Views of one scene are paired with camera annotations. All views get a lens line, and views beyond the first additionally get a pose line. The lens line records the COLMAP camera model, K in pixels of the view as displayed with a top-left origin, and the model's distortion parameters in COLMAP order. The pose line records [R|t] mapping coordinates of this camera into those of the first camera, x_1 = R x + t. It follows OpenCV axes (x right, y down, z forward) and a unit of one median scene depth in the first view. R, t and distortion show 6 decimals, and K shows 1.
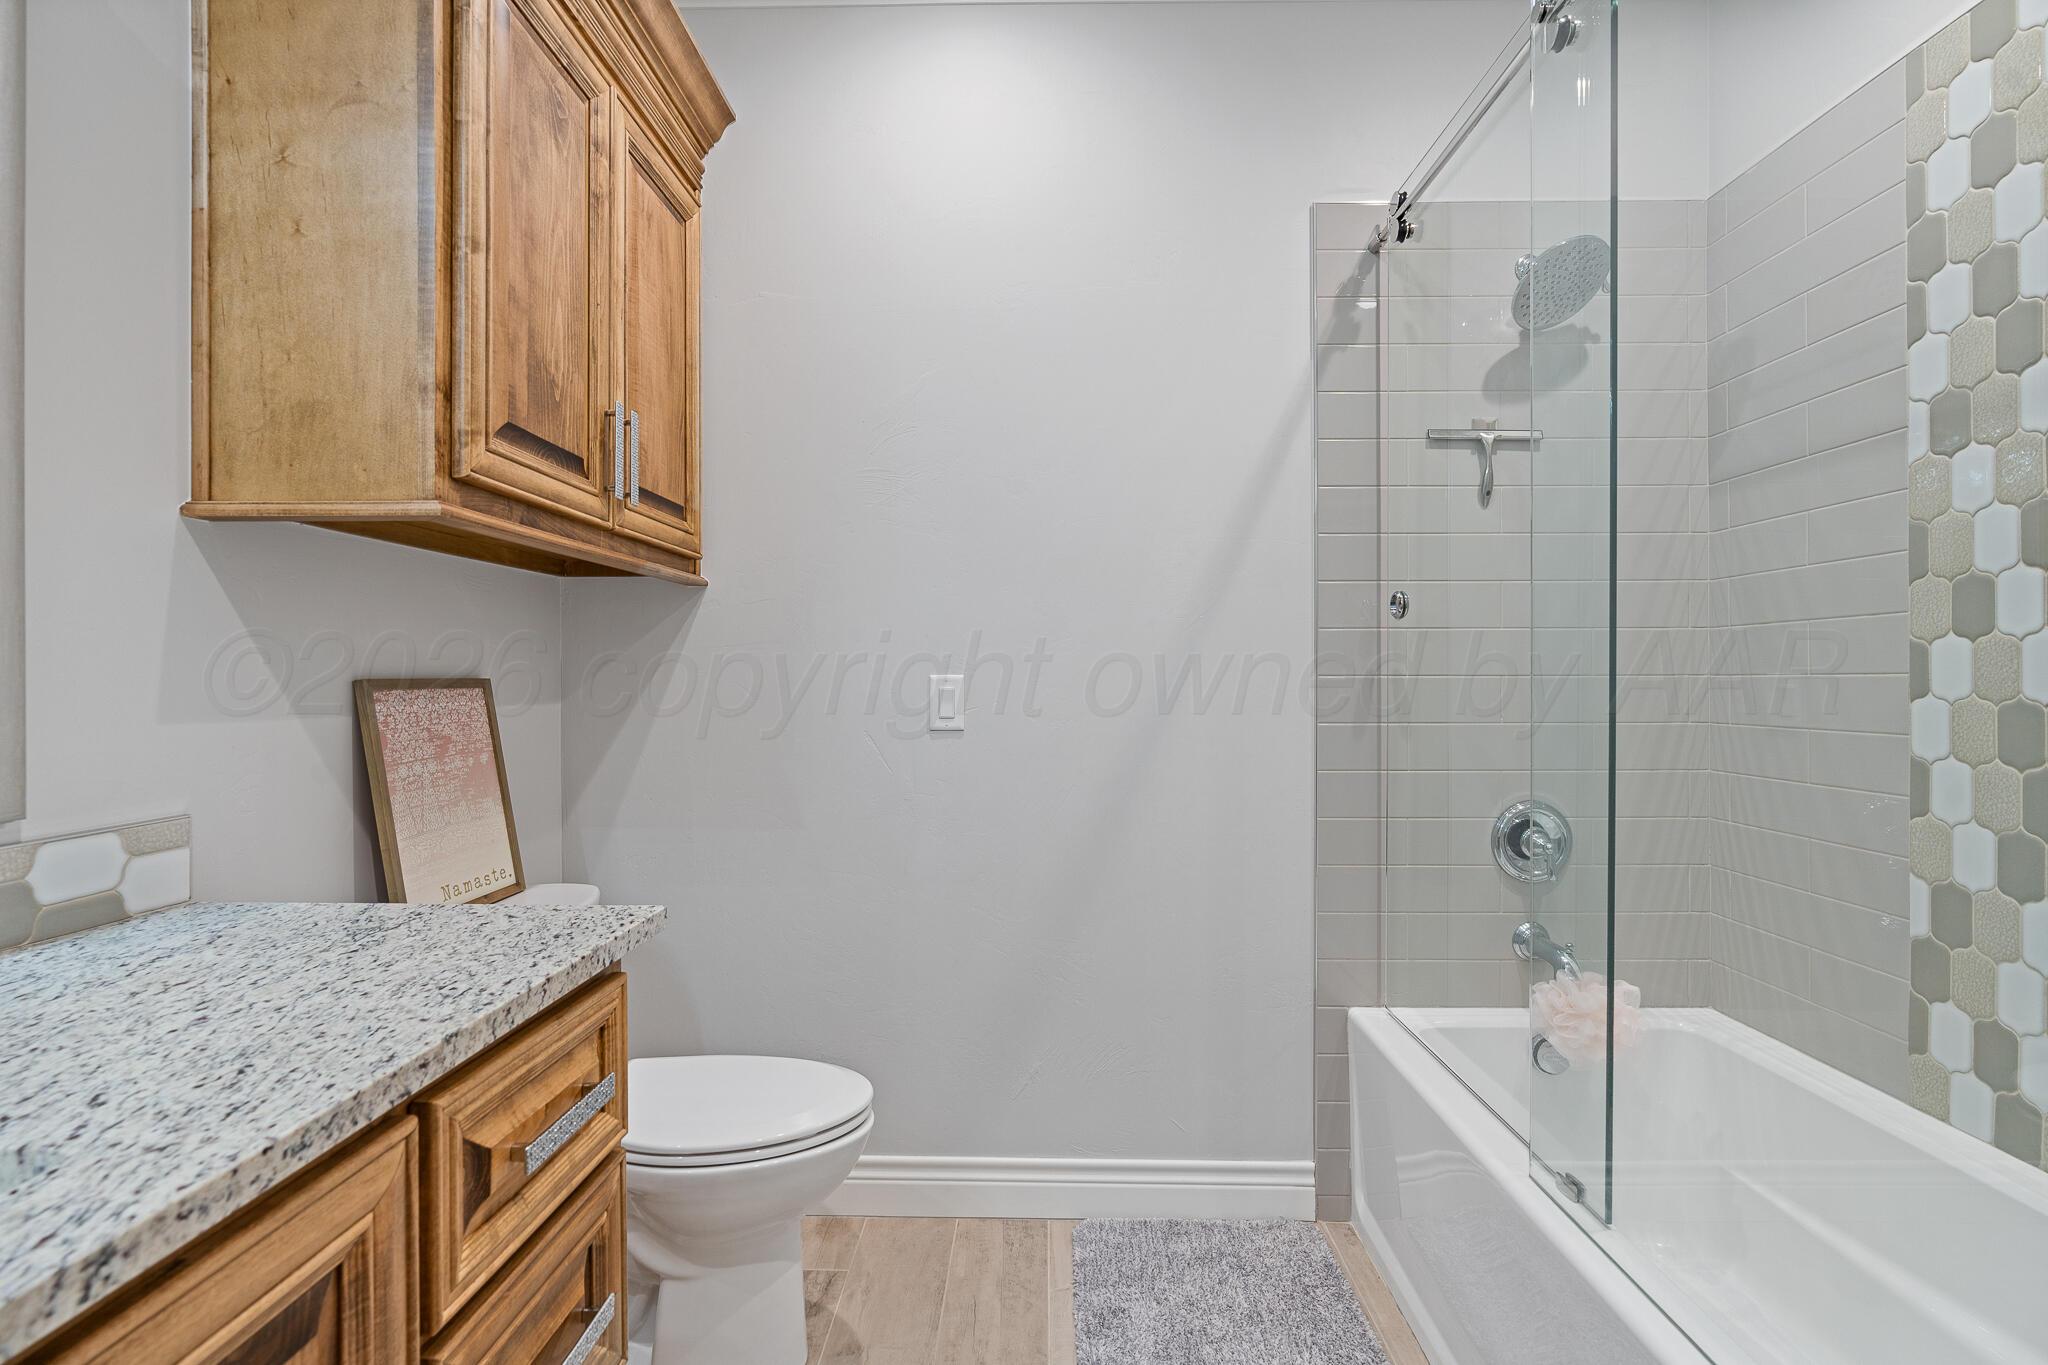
lens RADIAL K [[940.7, 0, 1023.9], [0, 940.7, 682.1], [0, 0, 1]] dist [-0.003577, 0.002468]
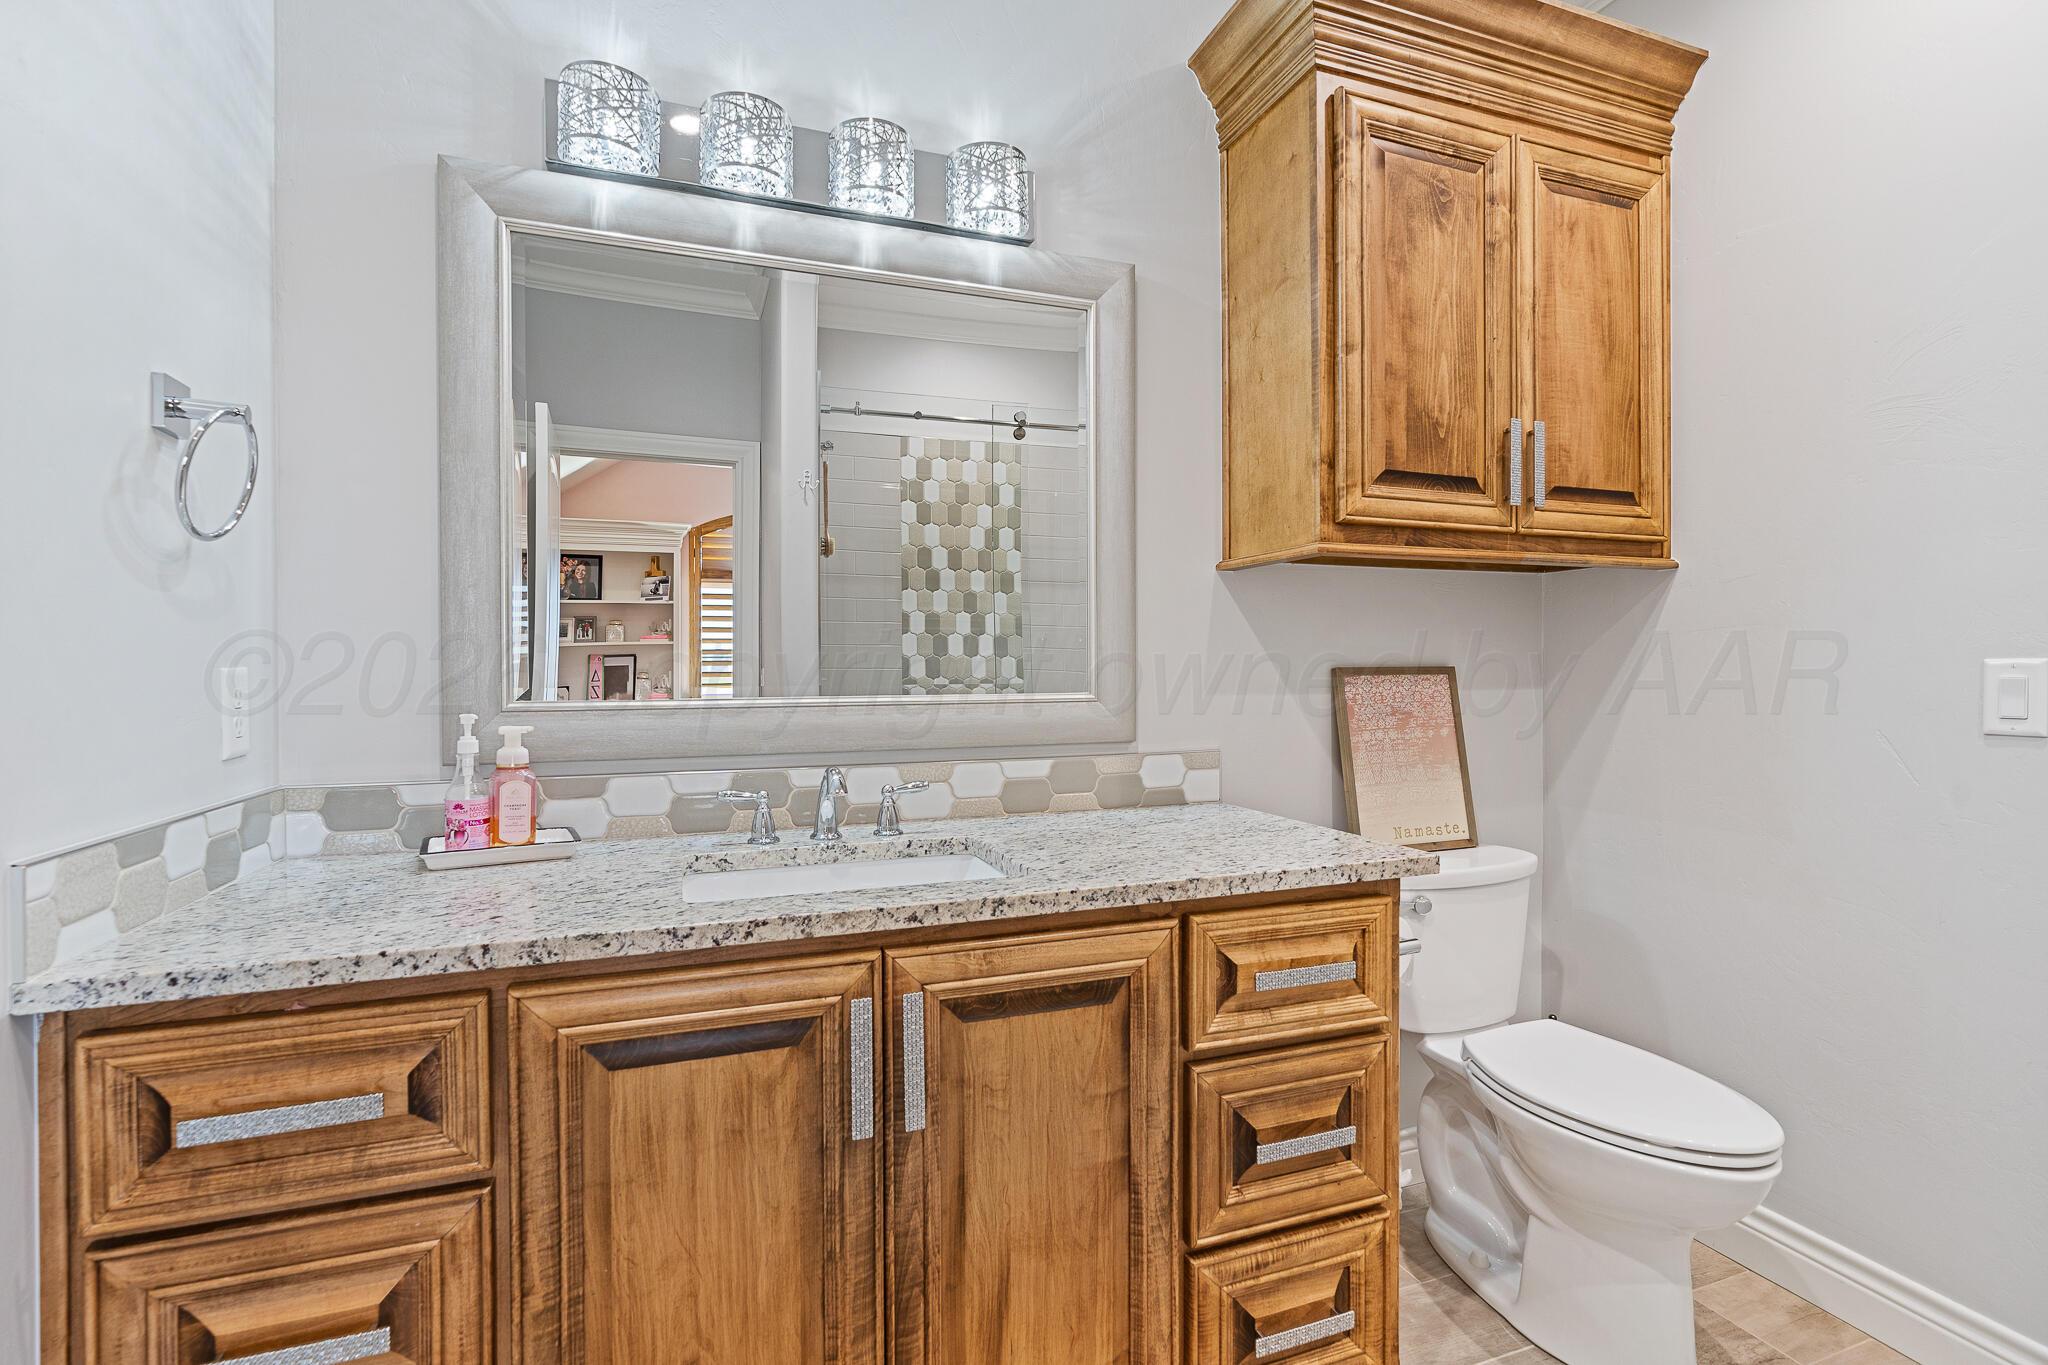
lens RADIAL K [[940.7, 0, 1017.0], [0, 940.7, 681.2], [0, 0, 1]] dist [-0.003577, 0.002468]
pose [[0.368506, 0.009892, -0.929573, 0.509030], [0.002049, 0.999932, 0.011453, -0.000087], [0.929623, -0.006125, 0.368461, 0.049288]]
